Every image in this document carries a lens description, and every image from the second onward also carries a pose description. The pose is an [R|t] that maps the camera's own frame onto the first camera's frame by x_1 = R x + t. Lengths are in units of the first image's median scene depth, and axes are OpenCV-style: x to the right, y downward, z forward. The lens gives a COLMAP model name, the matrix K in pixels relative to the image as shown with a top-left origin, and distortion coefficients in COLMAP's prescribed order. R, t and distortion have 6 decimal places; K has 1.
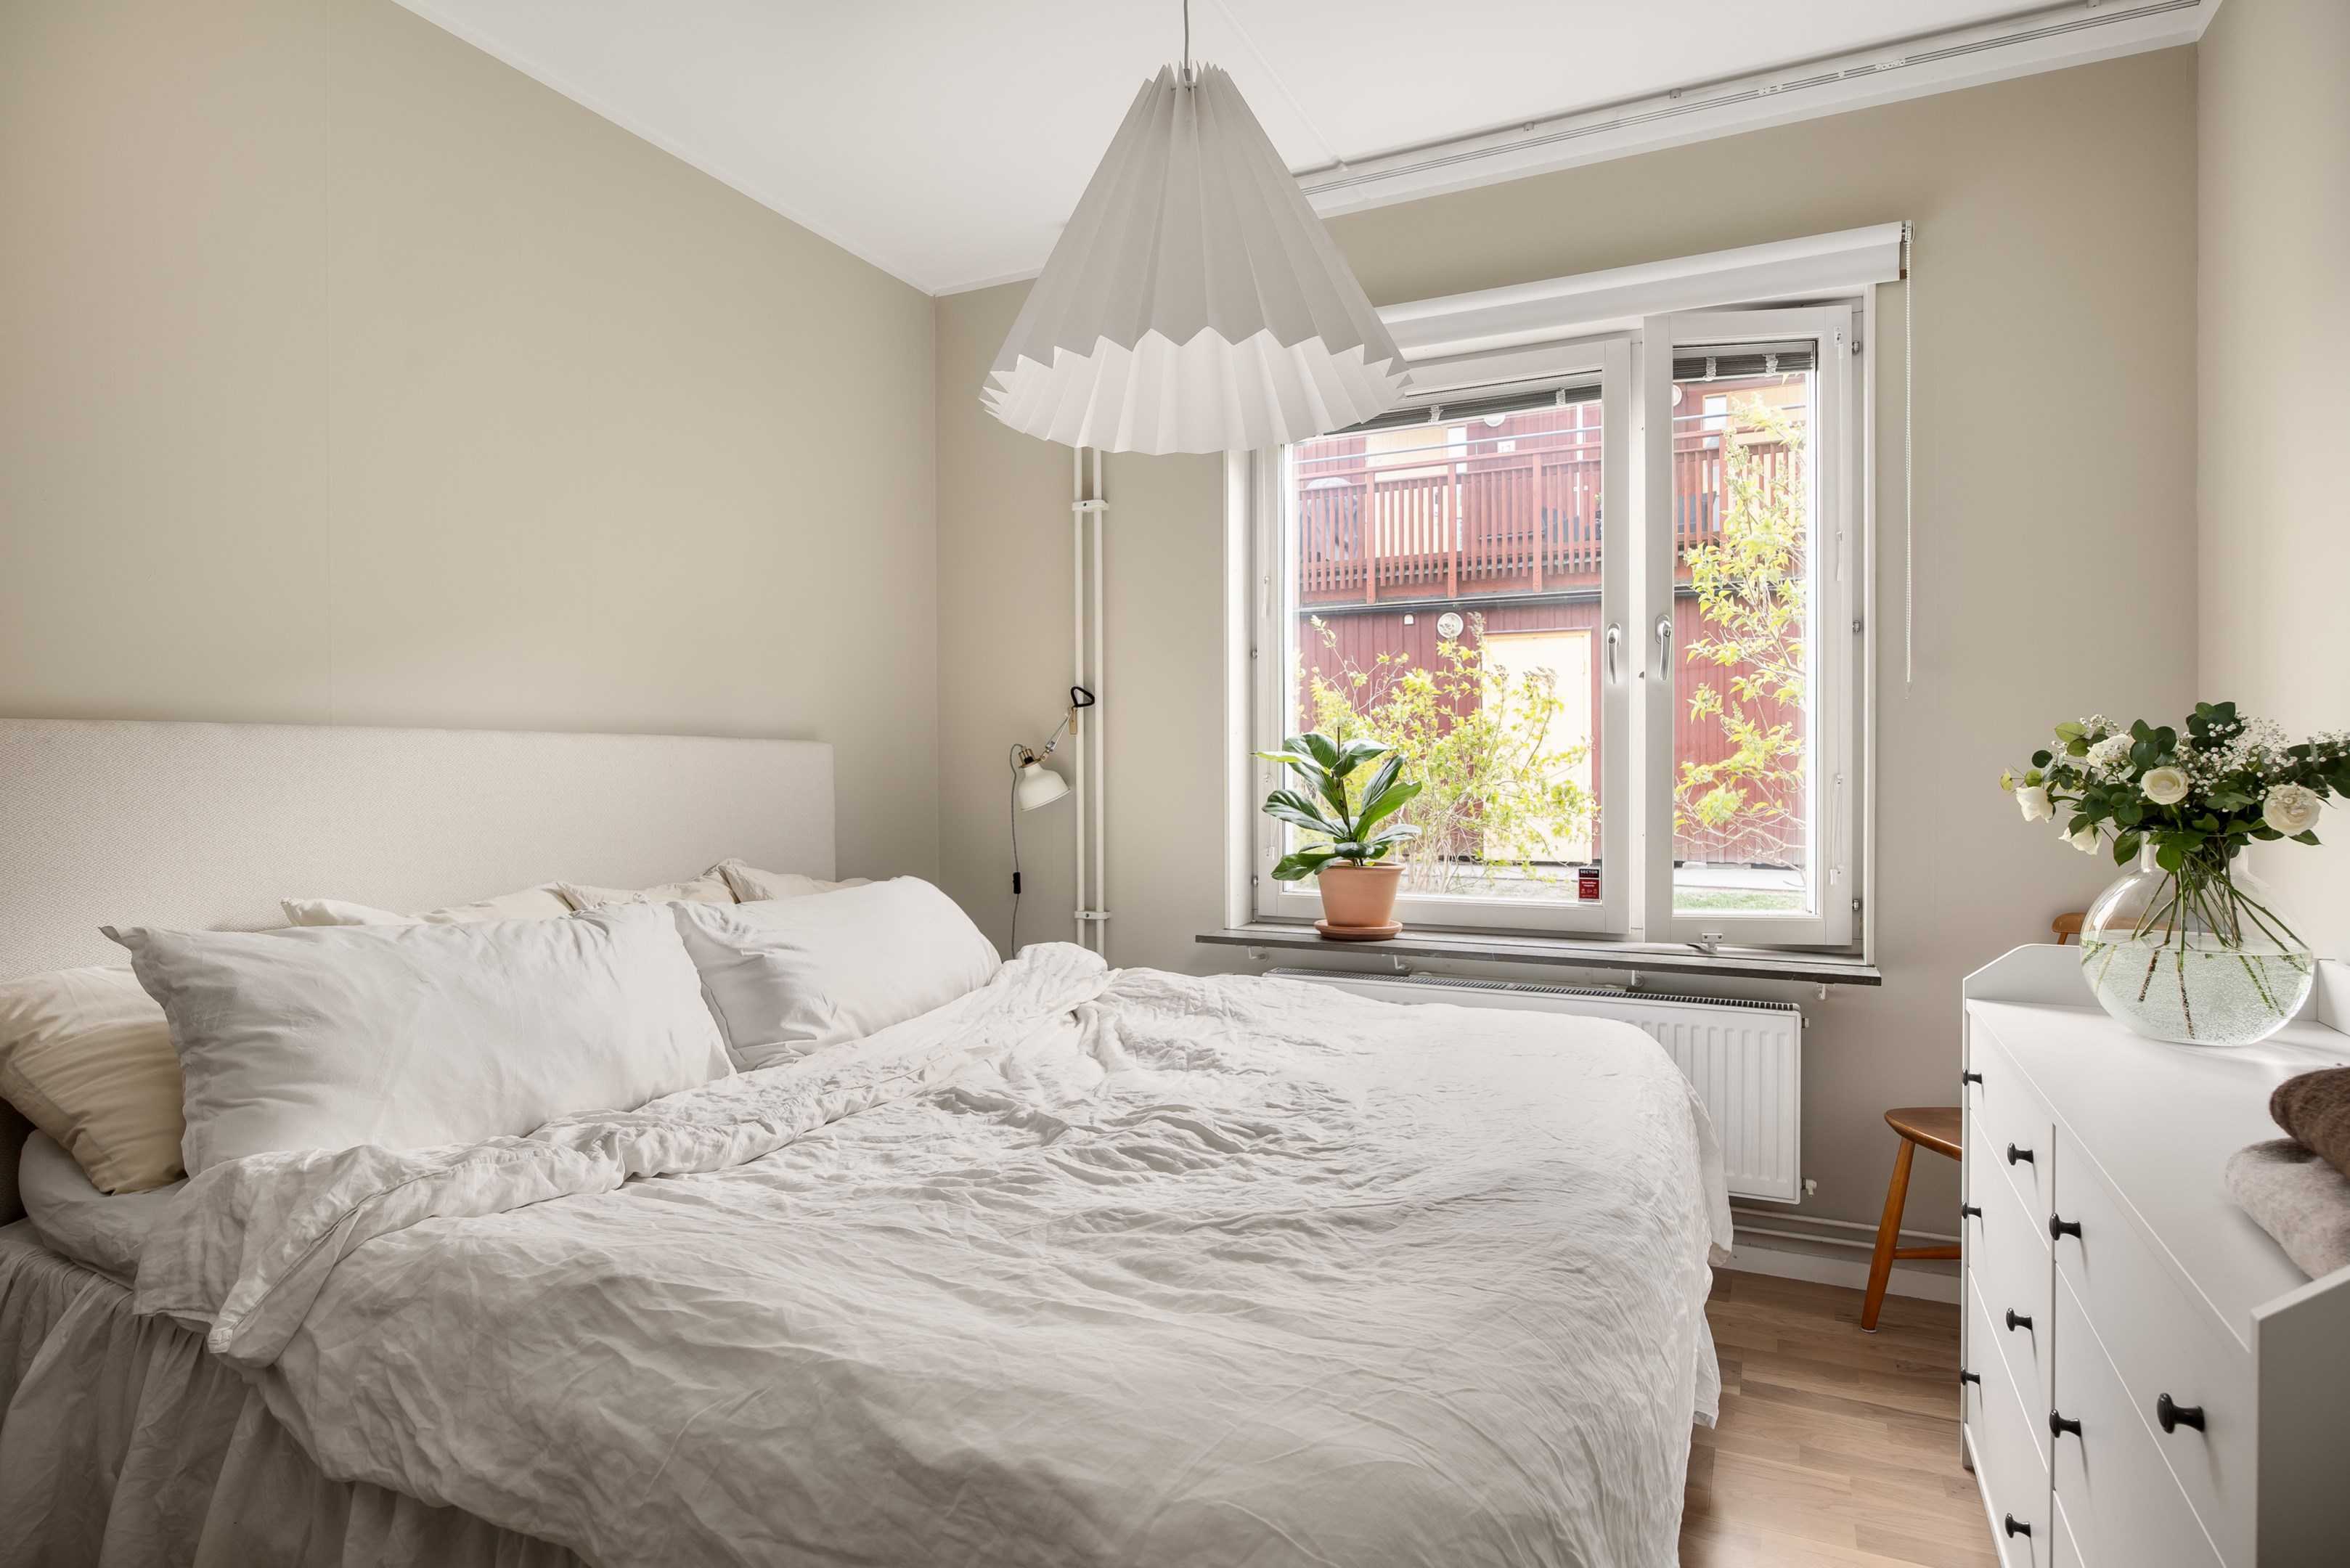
lens RADIAL K [[1272.2, 0, 1175.0], [0, 1272.2, 784.0], [0, 0, 1]] dist [-0.009438, 0.001840]
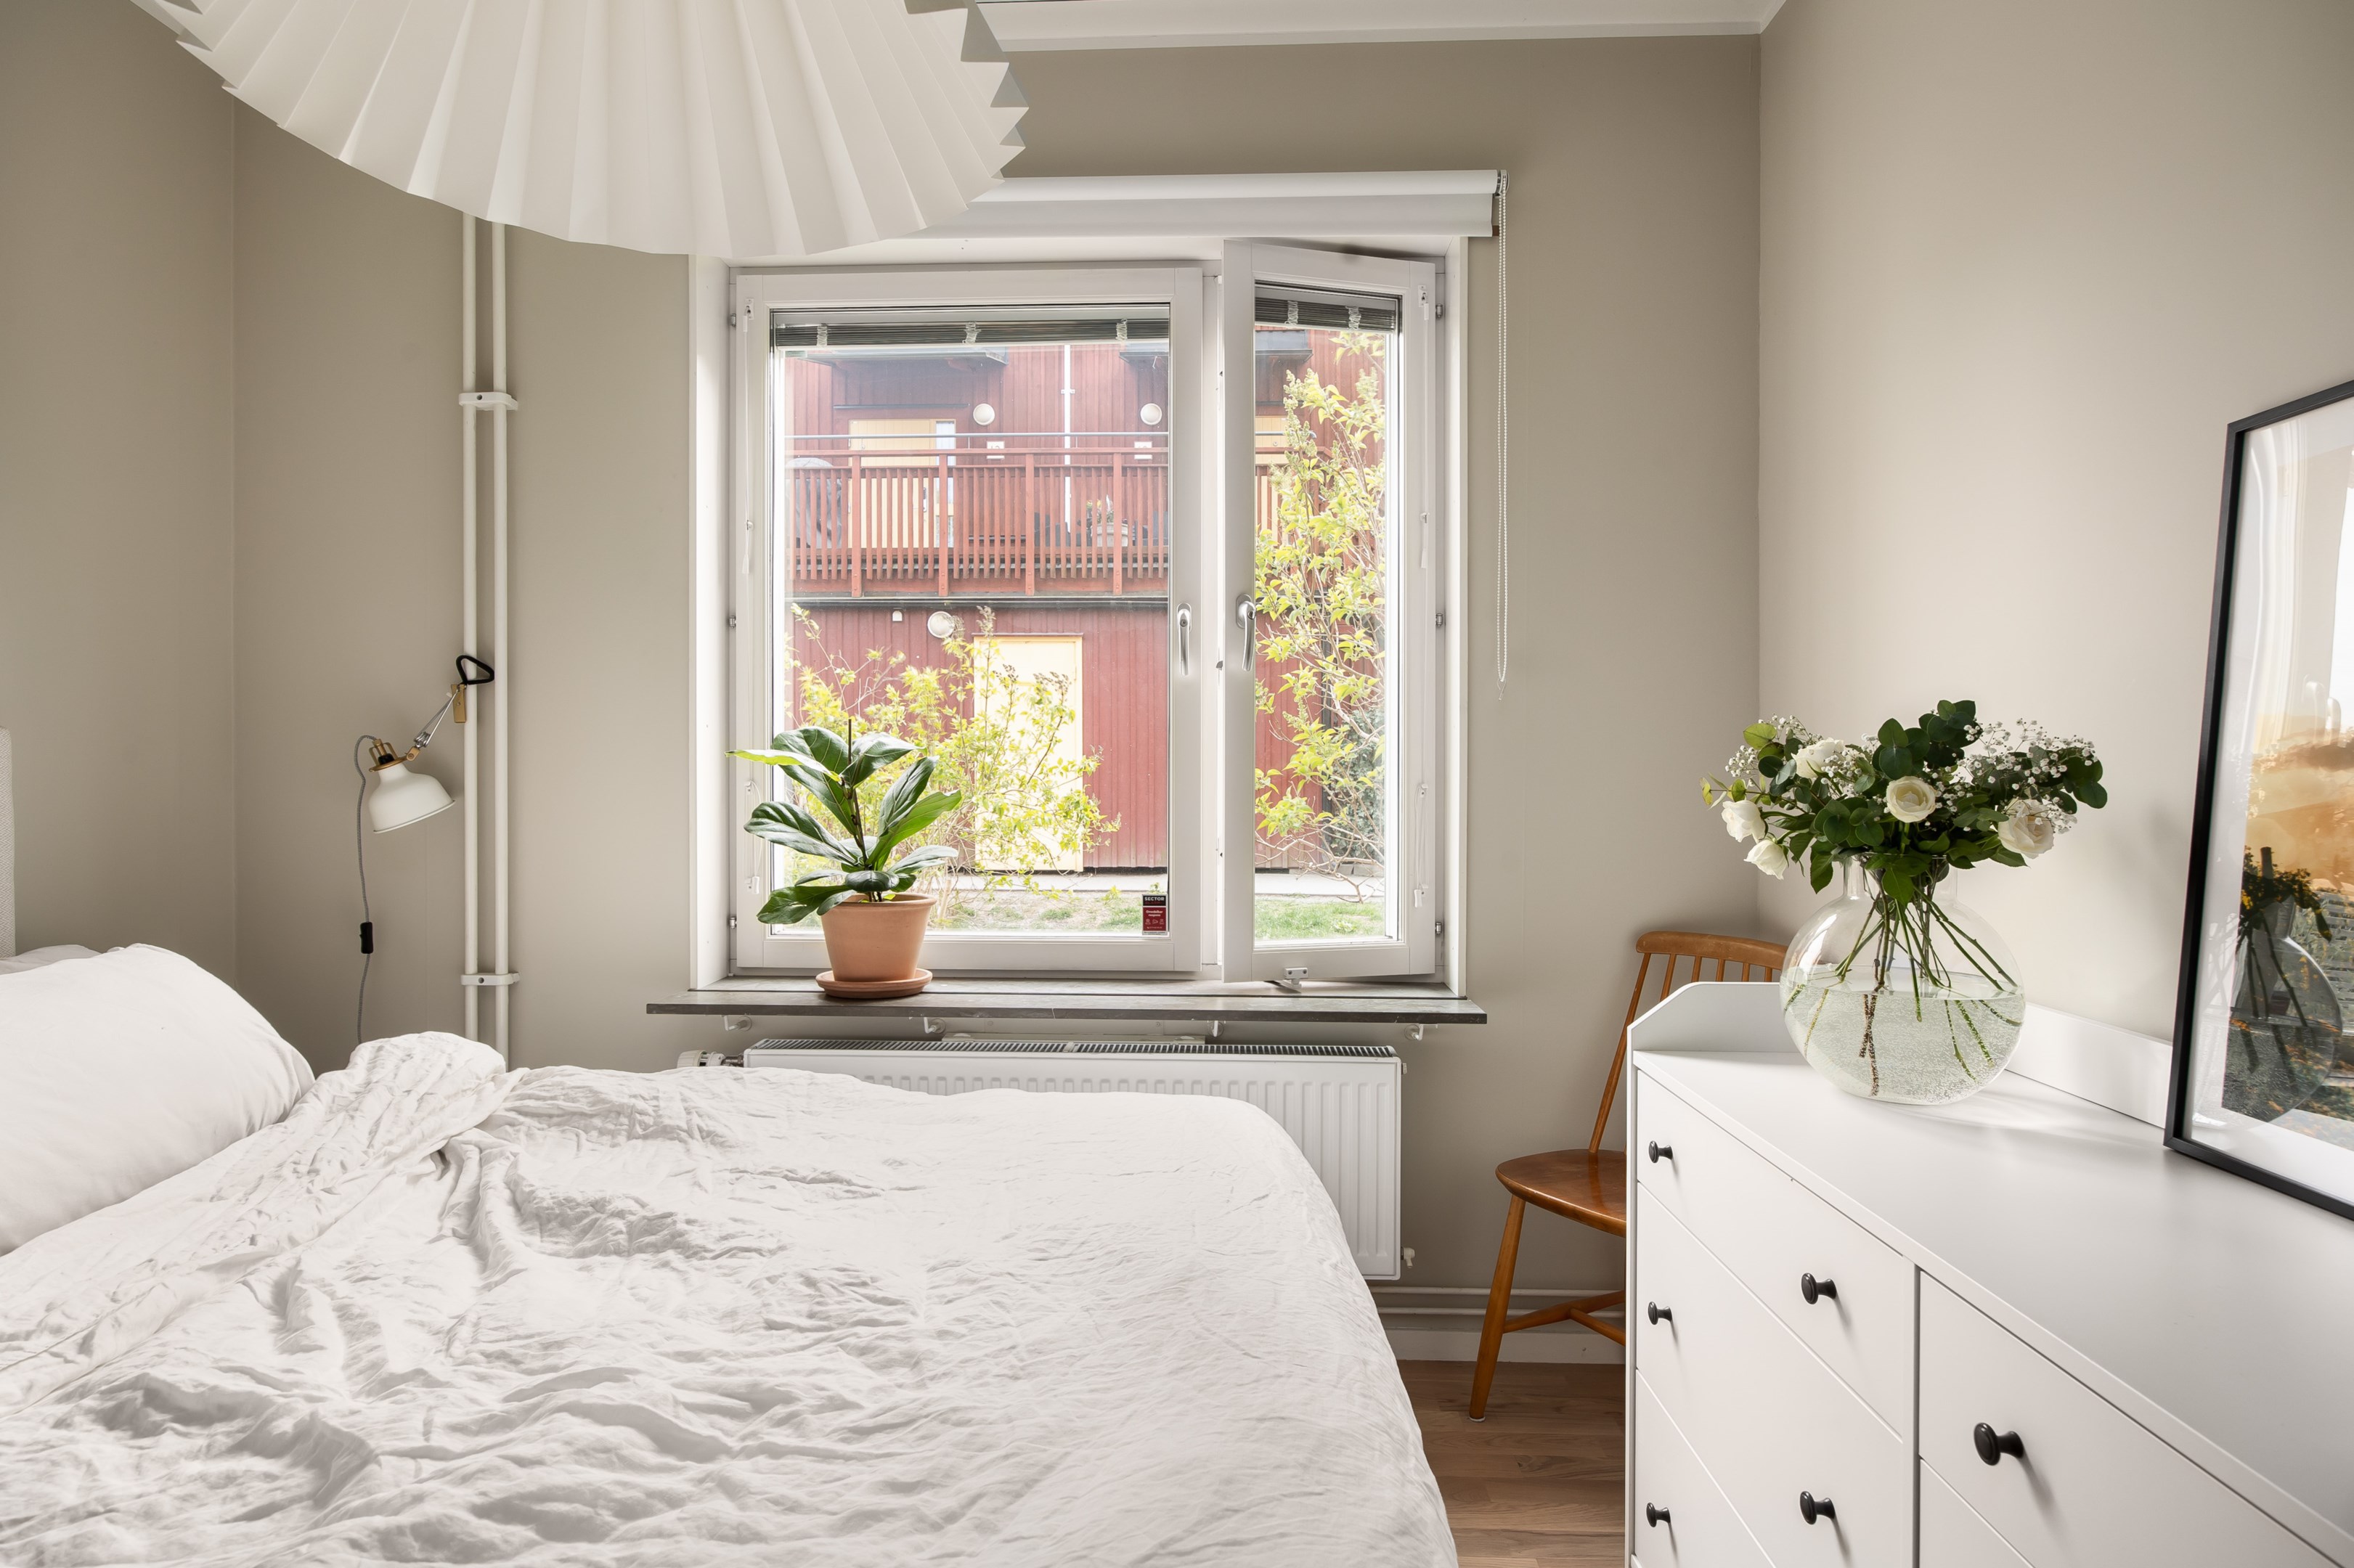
lens RADIAL K [[1274.2, 0, 1177.0], [0, 1274.2, 784.0], [0, 0, 1]] dist [-0.009438, 0.001840]
pose [[0.918419, 0.002600, 0.395602, 0.007470], [-0.000579, 0.999986, -0.005229, -0.002354], [-0.395610, 0.004573, 0.918407, 0.241140]]
